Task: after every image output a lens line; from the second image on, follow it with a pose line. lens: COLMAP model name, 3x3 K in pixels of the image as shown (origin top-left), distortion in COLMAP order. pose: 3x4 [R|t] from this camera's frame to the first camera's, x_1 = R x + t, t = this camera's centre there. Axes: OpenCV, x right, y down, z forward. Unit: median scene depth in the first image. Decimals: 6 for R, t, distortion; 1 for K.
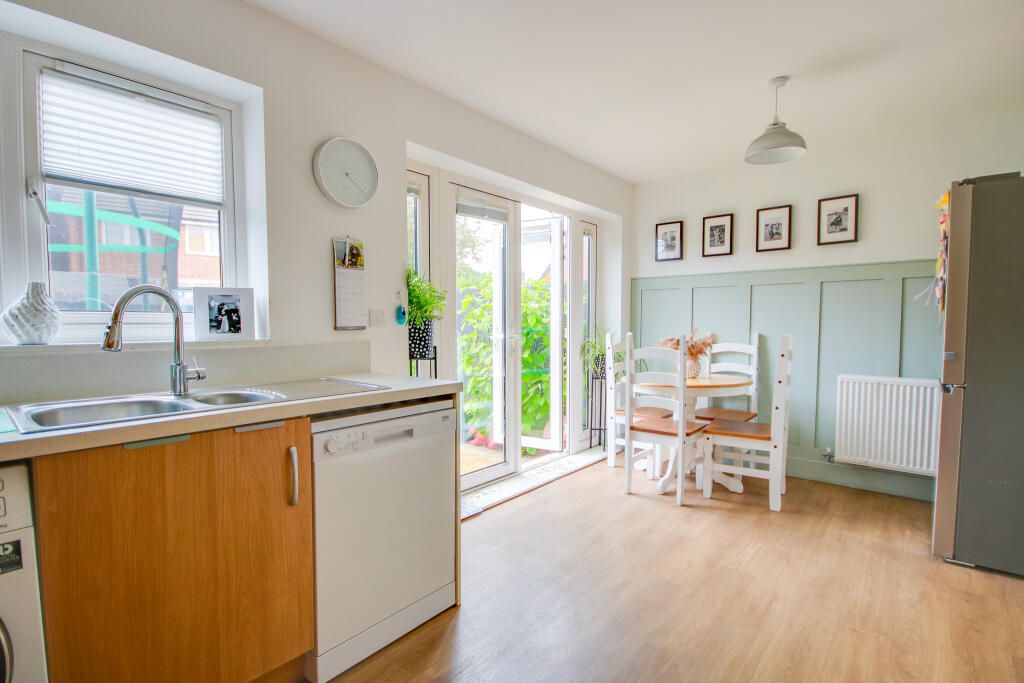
lens RADIAL K [[480.2, 0, 509.7], [0, 480.2, 346.4], [0, 0, 1]] dist [-0.002788, 0.000279]
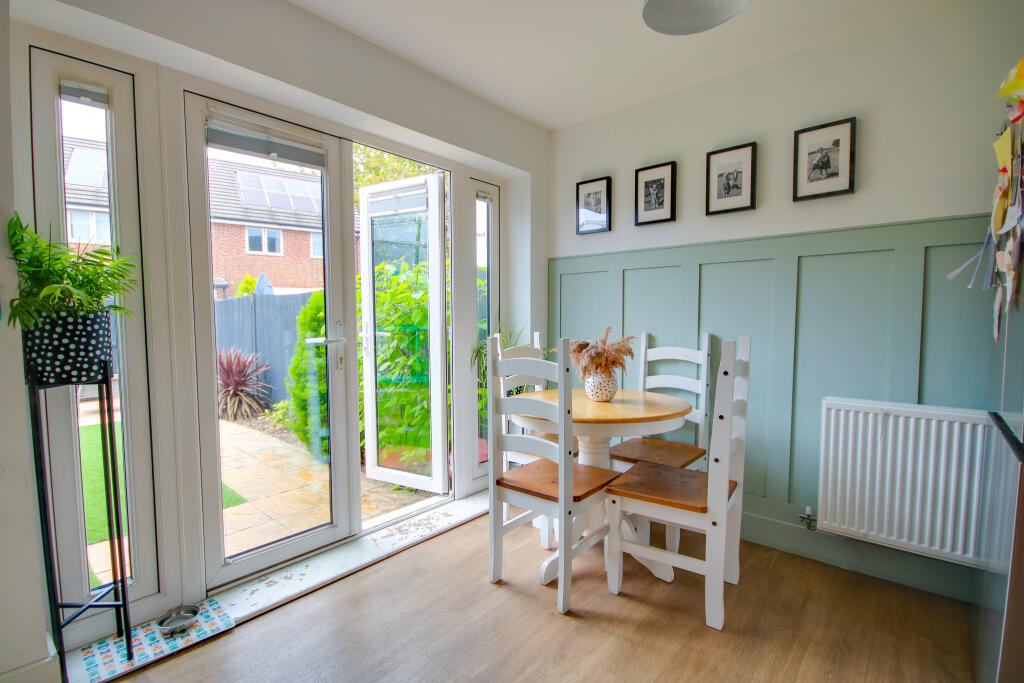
lens RADIAL K [[467.1, 0, 511.0], [0, 467.1, 346.4], [0, 0, 1]] dist [-0.004065, -0.000832]
pose [[0.999953, -0.001009, -0.009597, 0.262844], [0.001114, 0.999940, 0.010911, -0.018224], [0.009586, -0.010921, 0.999894, 0.357599]]
